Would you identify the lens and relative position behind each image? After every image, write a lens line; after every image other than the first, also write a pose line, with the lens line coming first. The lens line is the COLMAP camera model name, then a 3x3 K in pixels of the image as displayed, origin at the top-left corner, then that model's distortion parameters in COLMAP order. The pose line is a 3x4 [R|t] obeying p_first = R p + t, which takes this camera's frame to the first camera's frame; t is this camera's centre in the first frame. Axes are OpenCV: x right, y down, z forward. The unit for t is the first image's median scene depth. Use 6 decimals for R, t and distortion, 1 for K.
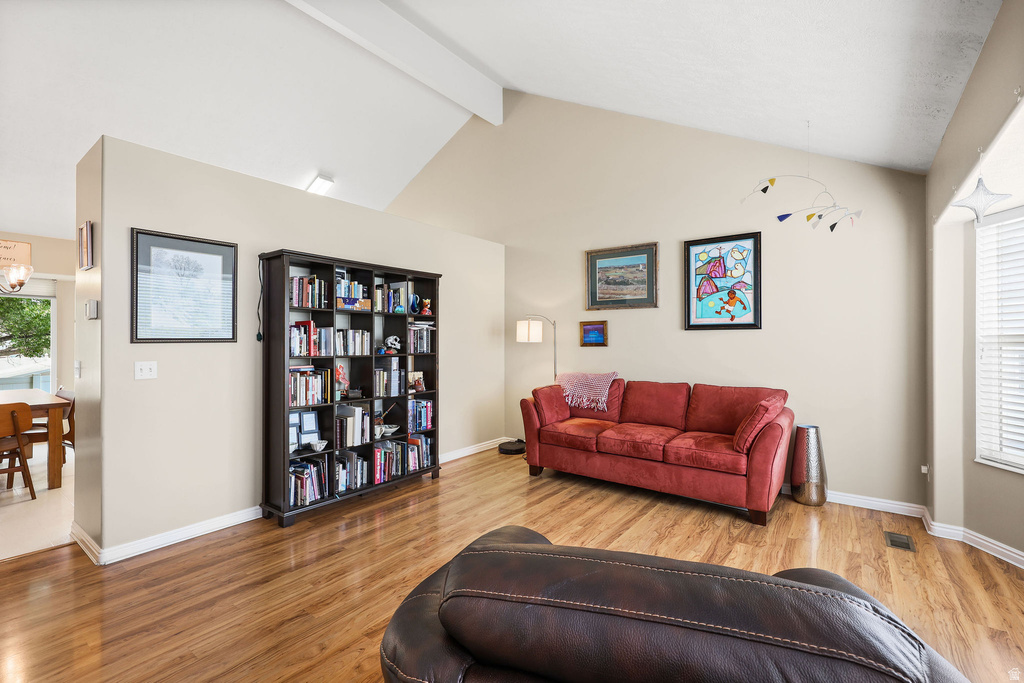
lens RADIAL K [[451.2, 0, 510.5], [0, 451.2, 340.4], [0, 0, 1]] dist [-0.000346, 0.000128]
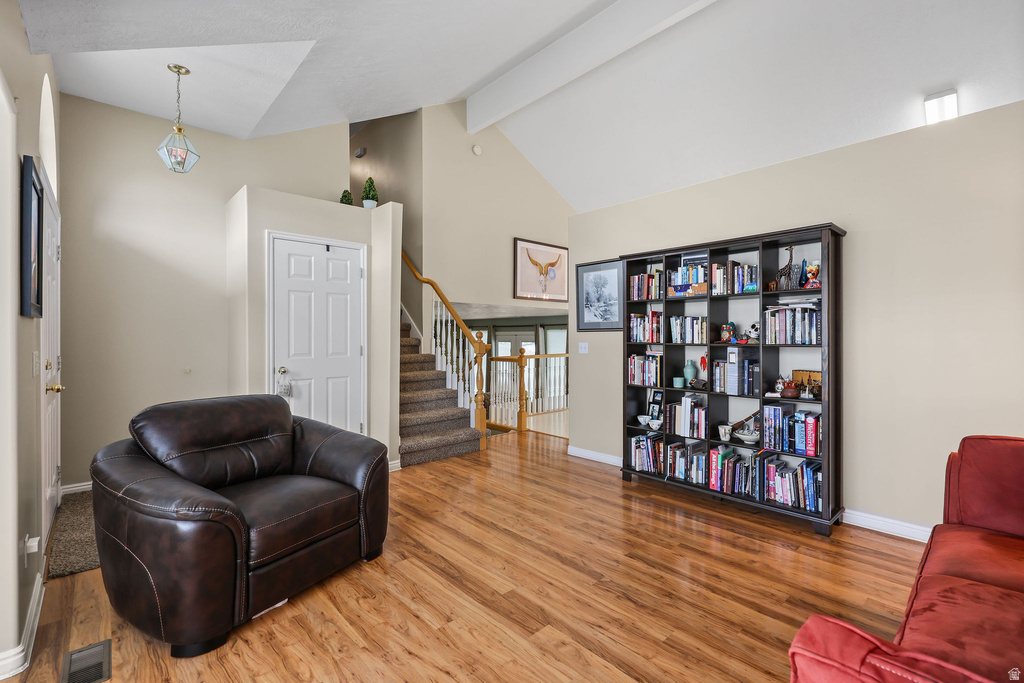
lens RADIAL K [[451.2, 0, 505.9], [0, 451.2, 337.3], [0, 0, 1]] dist [-0.000346, 0.000128]
pose [[-0.190111, 0.002293, -0.981760, 0.701610], [0.002119, 0.999996, 0.001925, 0.017682], [0.981760, -0.001714, -0.190115, 0.830476]]
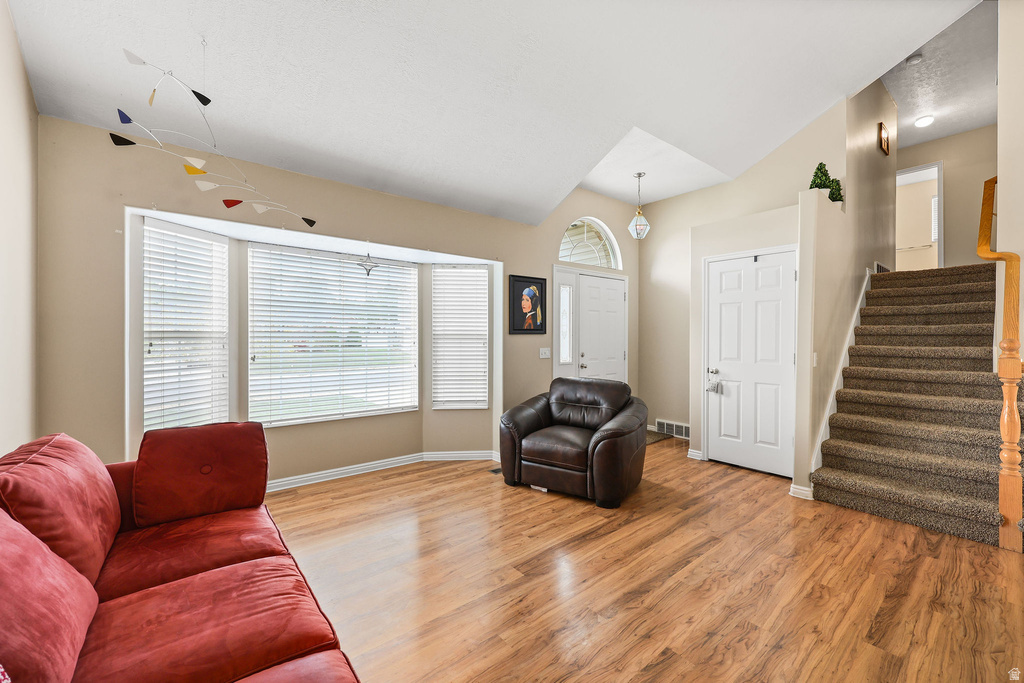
lens RADIAL K [[409.0, 0, 507.1], [0, 409.0, 340.0], [0, 0, 1]] dist [-0.002440, -0.000340]
pose [[-0.968038, -0.004473, 0.250762, 0.007943], [-0.002716, 0.999969, 0.007351, 0.001419], [-0.250787, 0.006435, -0.968021, 1.402163]]
